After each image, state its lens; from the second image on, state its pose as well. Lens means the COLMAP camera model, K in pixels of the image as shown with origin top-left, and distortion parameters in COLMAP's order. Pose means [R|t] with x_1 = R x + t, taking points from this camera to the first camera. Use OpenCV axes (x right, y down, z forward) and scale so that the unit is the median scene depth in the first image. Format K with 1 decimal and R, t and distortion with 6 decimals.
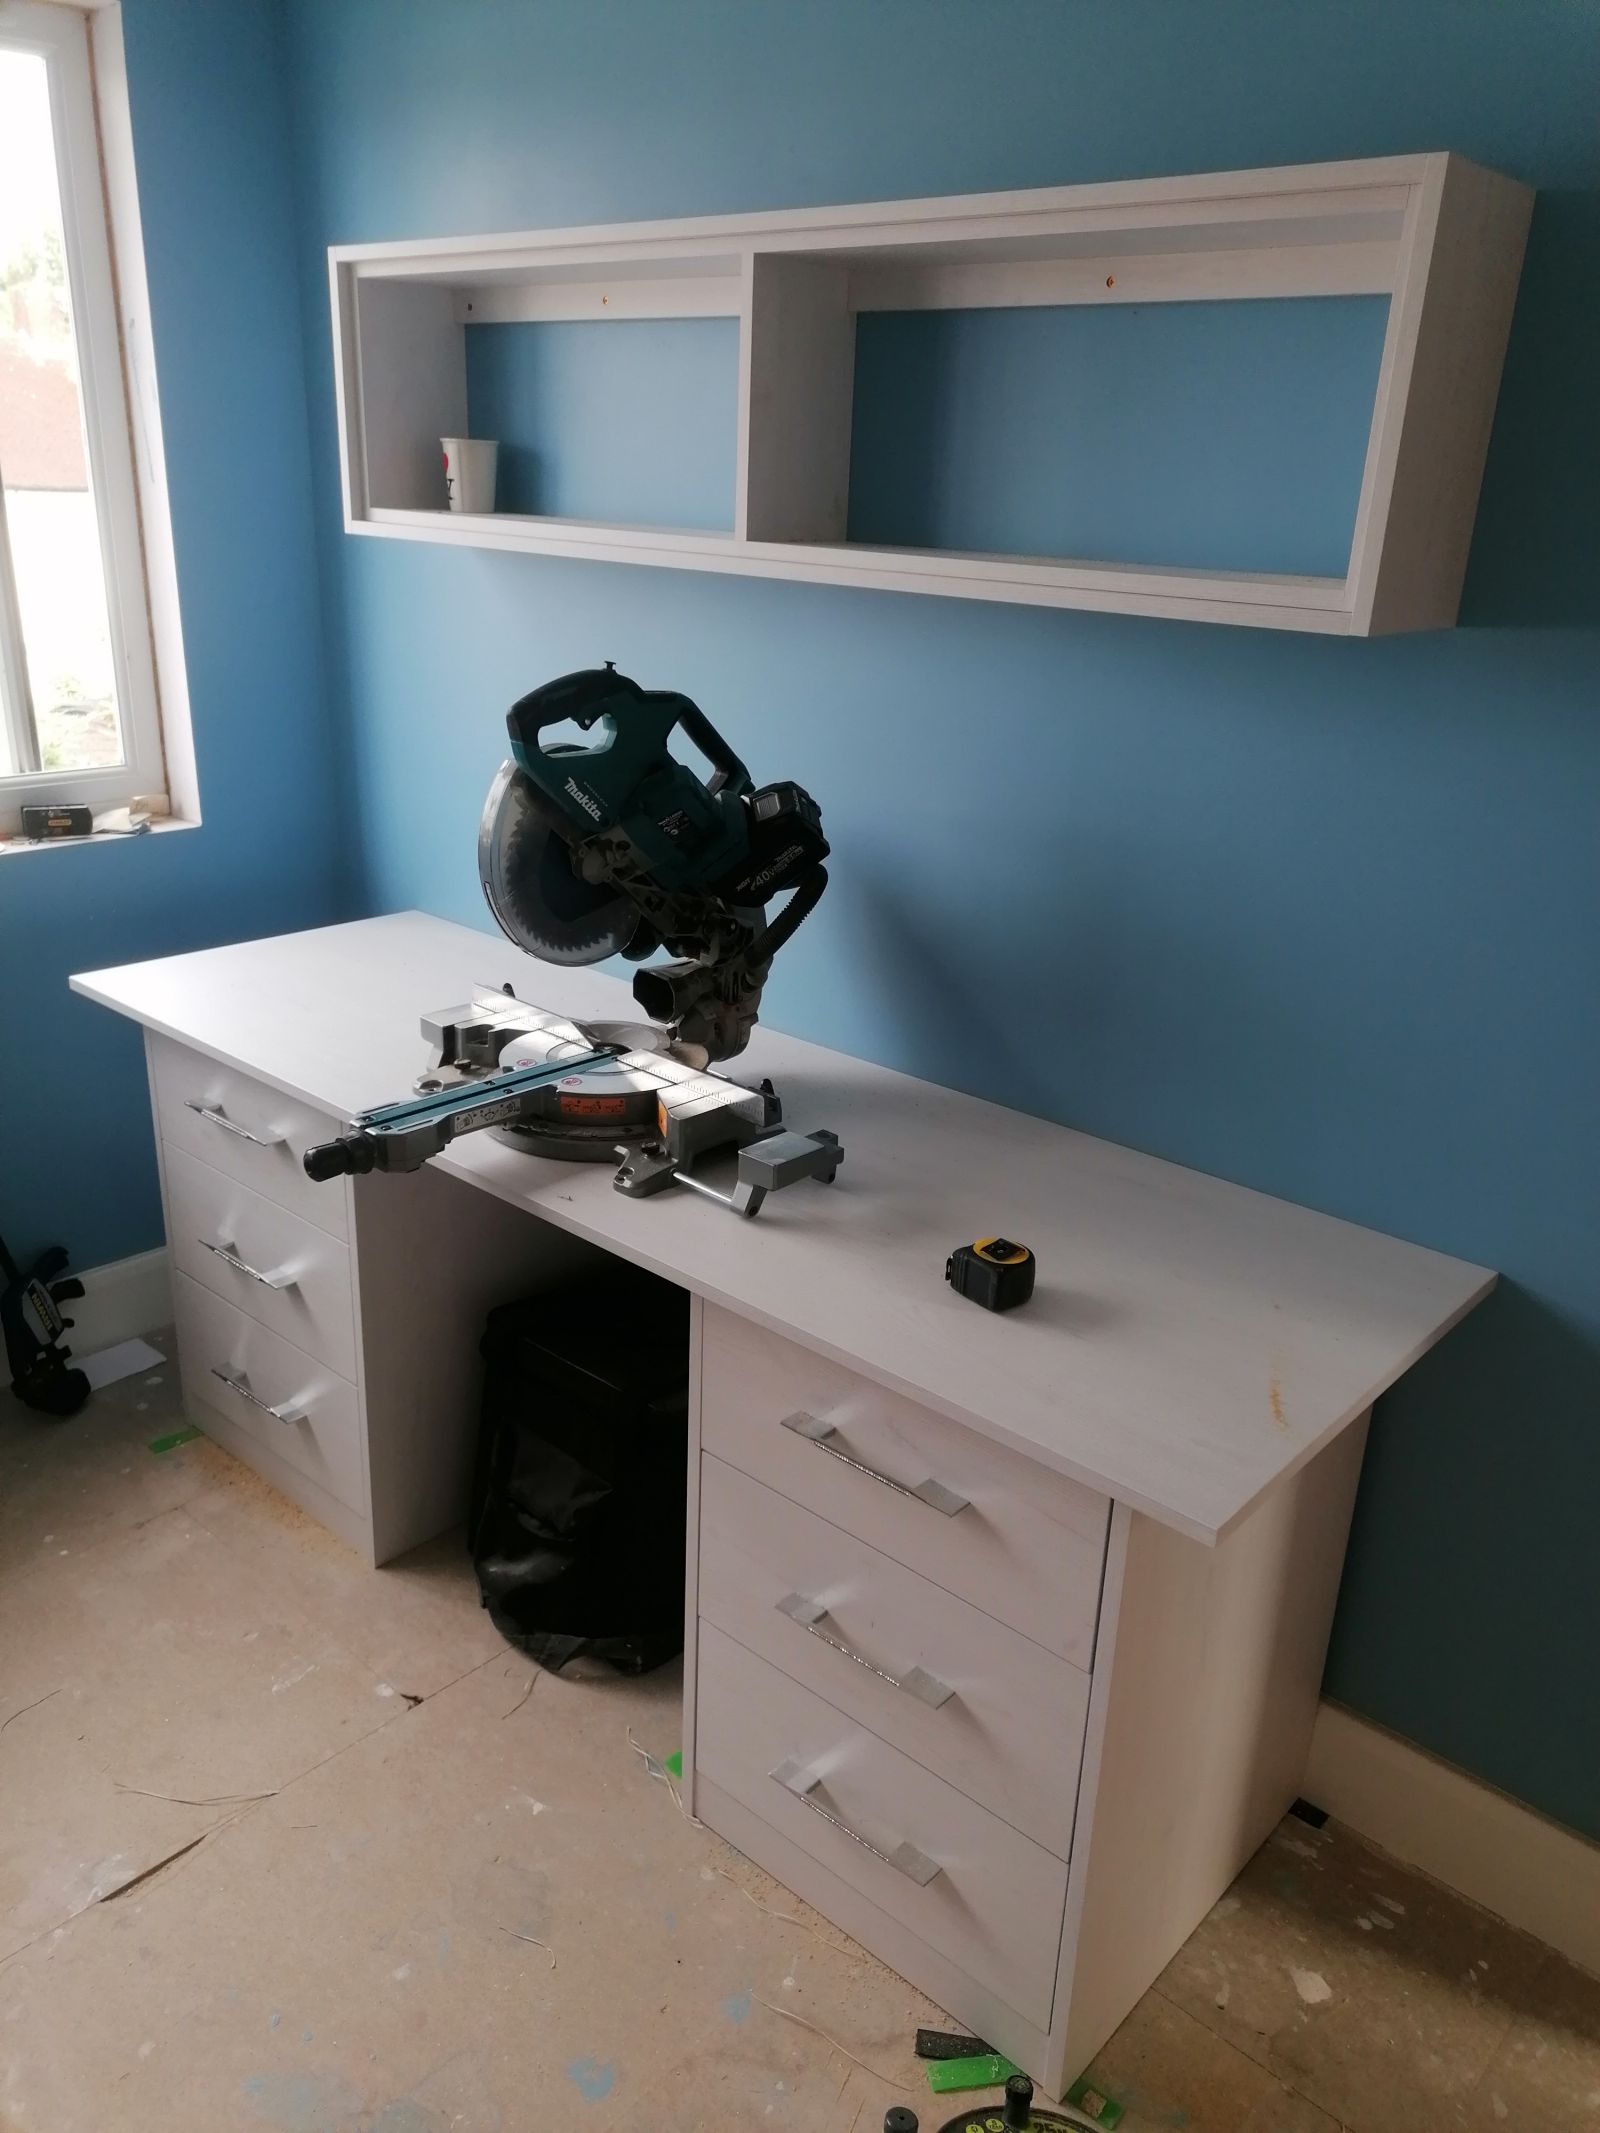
lens RADIAL K [[1609.5, 0, 800.0], [0, 1609.5, 1066.5], [0, 0, 1]] dist [0.007082, -0.000162]
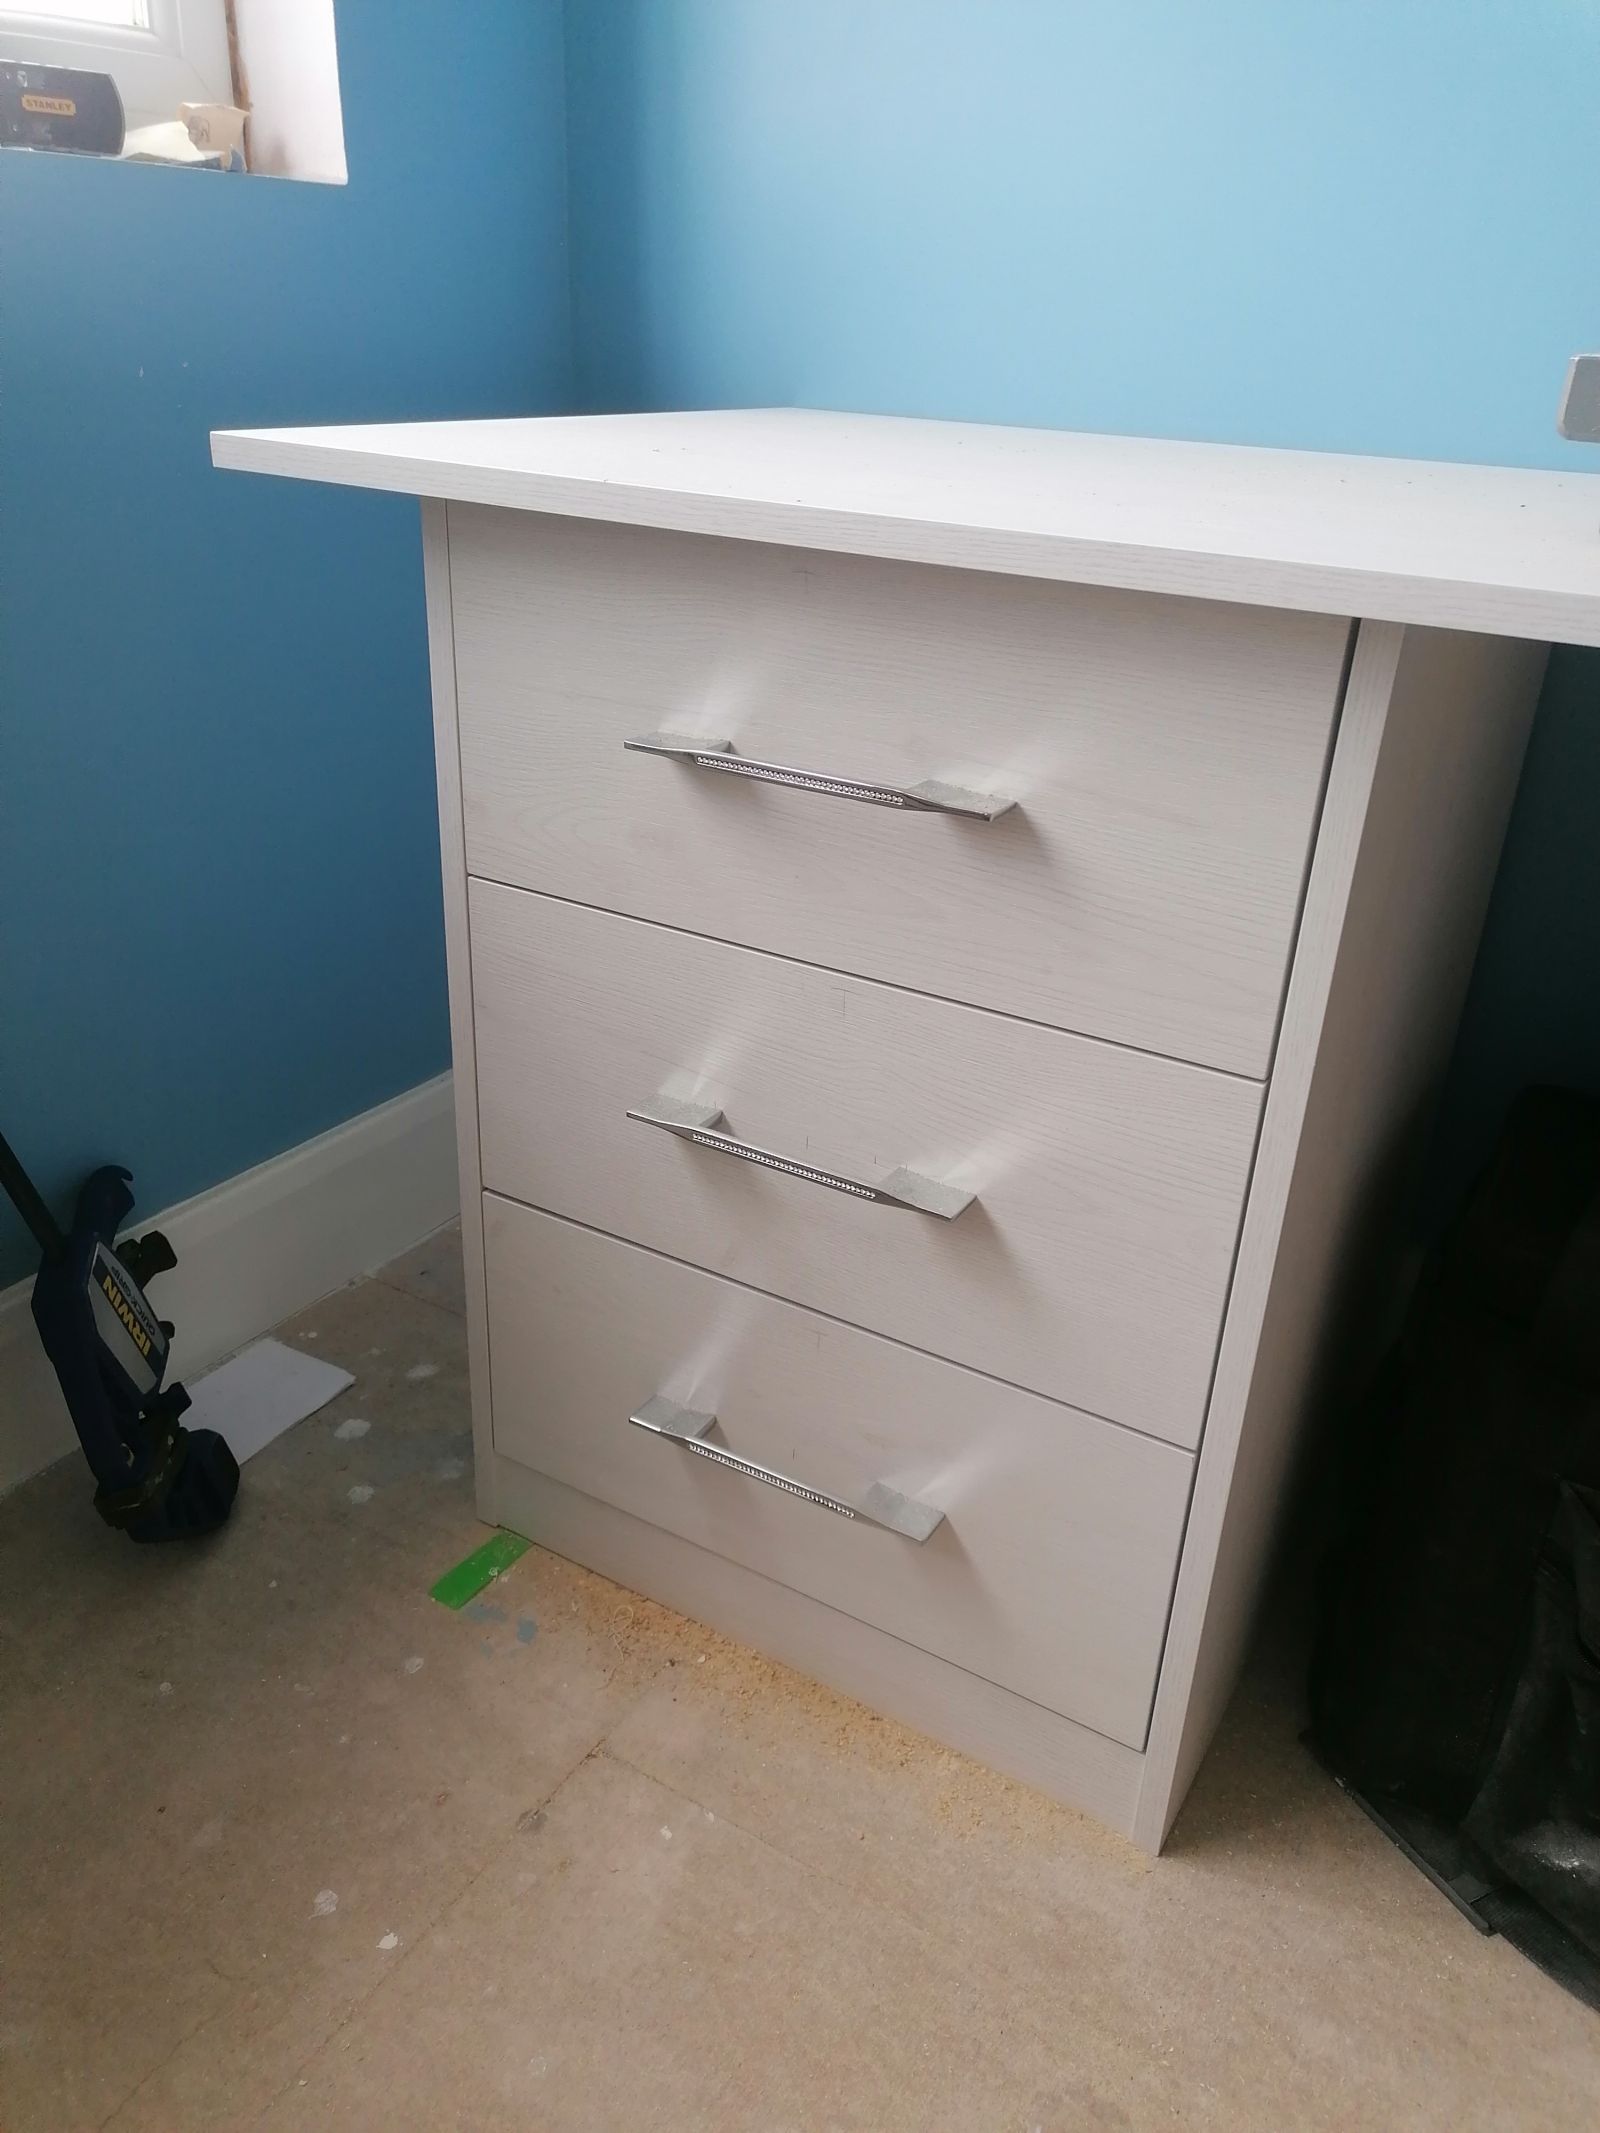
lens RADIAL K [[1651.9, 0, 800.0], [0, 1651.9, 1066.5], [0, 0, 1]] dist [0.011013, 0.008413]
pose [[0.983774, -0.081902, 0.159627, -0.372011], [0.065360, 0.992187, 0.106267, 0.052204], [-0.167083, -0.094109, 0.981441, 0.561530]]
